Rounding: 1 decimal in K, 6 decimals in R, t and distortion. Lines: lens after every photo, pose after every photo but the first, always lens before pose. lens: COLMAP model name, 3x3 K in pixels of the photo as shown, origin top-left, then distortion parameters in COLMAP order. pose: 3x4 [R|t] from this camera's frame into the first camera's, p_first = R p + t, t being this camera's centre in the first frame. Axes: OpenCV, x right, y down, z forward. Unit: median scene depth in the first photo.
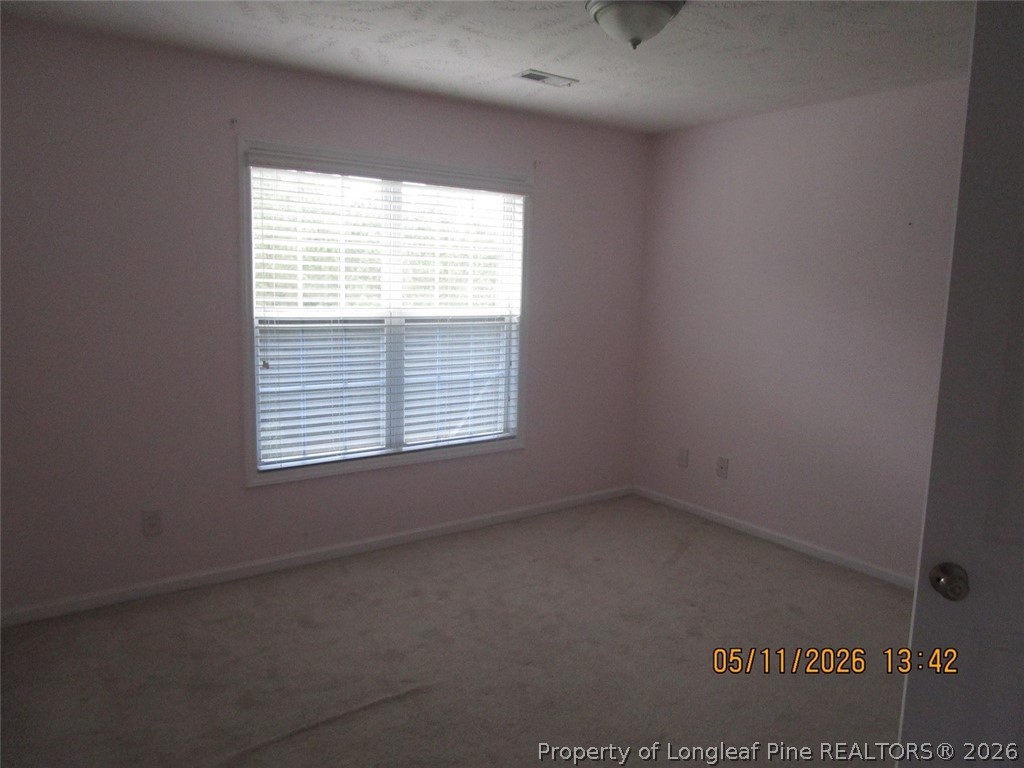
lens RADIAL K [[732.0, 0, 508.6], [0, 732.0, 383.3], [0, 0, 1]] dist [-0.006528, -0.002158]
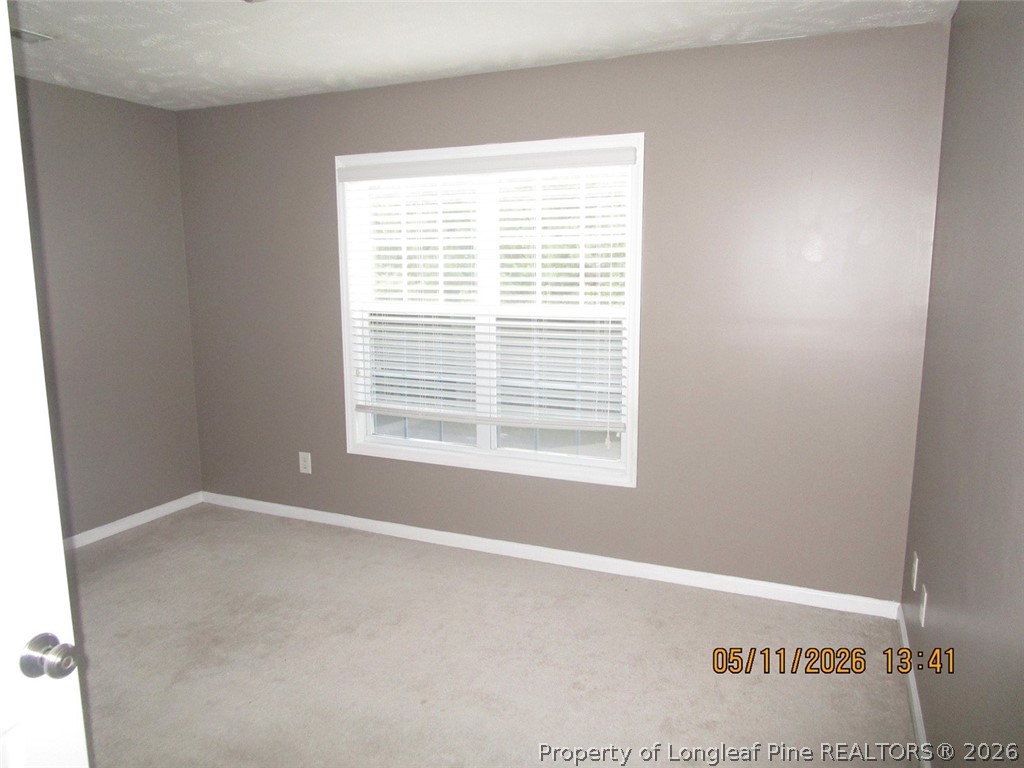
lens RADIAL K [[732.0, 0, 510.0], [0, 732.0, 386.9], [0, 0, 1]] dist [-0.006528, -0.002158]
pose [[0.497686, 0.111650, -0.860141, 0.685943], [-0.114551, 0.991455, 0.062415, -0.059488], [0.859760, 0.067467, 0.506223, 0.543786]]
